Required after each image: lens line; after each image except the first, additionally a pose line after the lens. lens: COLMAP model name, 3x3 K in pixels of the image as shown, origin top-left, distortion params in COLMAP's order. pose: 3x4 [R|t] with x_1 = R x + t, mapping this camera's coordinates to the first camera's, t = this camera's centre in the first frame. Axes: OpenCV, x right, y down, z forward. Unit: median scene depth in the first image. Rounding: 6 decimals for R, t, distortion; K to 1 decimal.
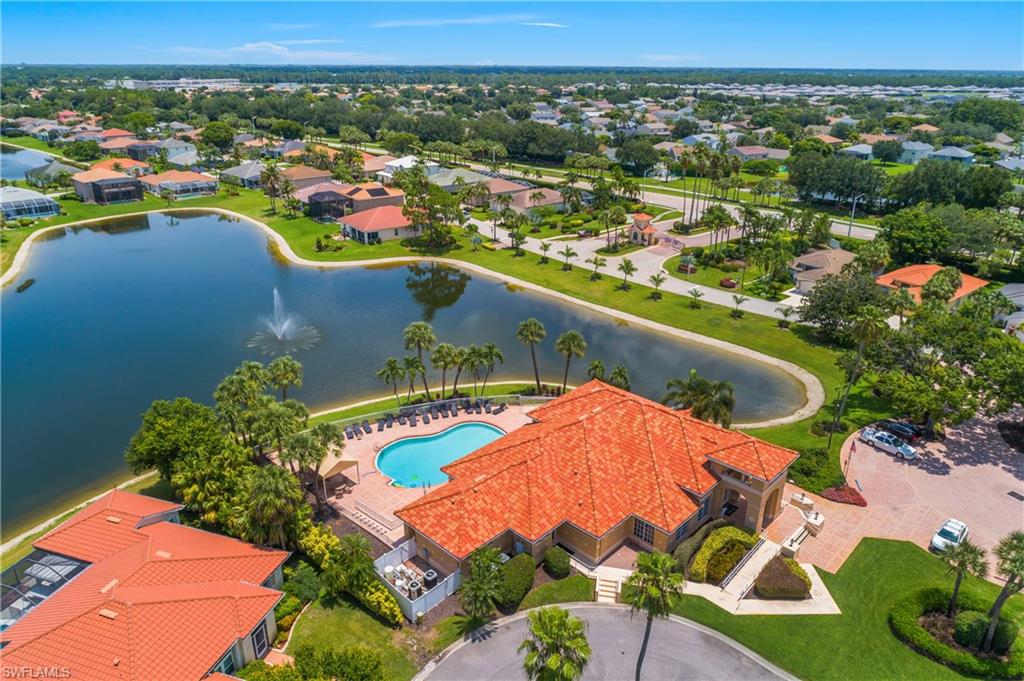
lens RADIAL K [[681.5, 0, 516.5], [0, 681.5, 338.8], [0, 0, 1]] dist [-0.008870, 0.005809]
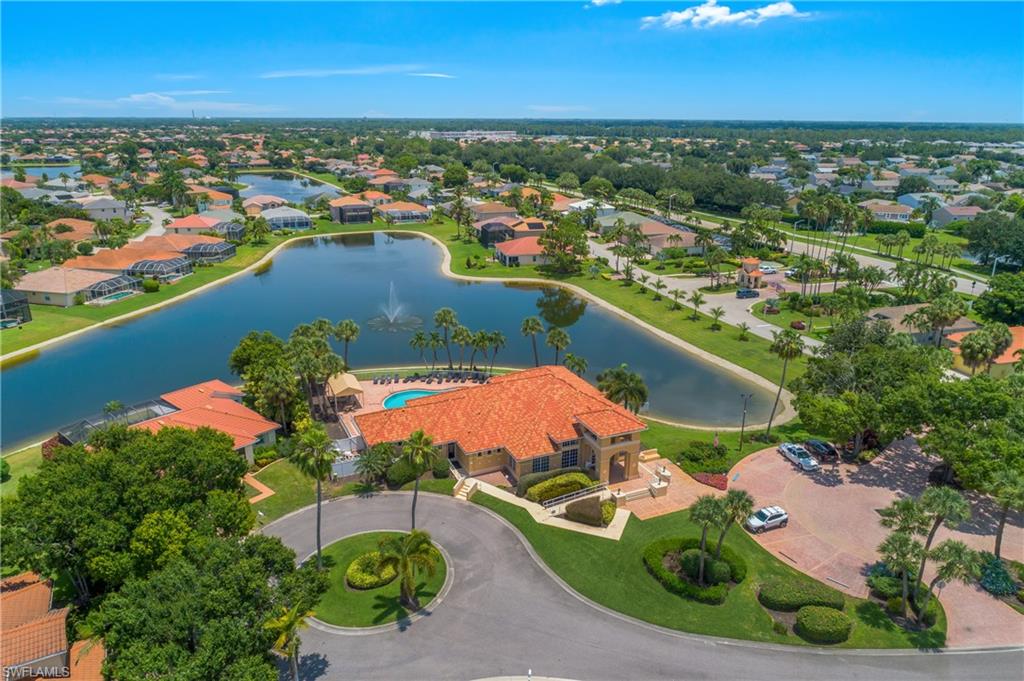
lens RADIAL K [[681.5, 0, 516.5], [0, 681.5, 338.8], [0, 0, 1]] dist [-0.008870, 0.005809]
pose [[0.927612, 0.116690, -0.354851, 0.202852], [-0.141582, 0.988907, -0.044915, 0.033217], [0.345673, 0.091904, 0.933843, -0.082373]]
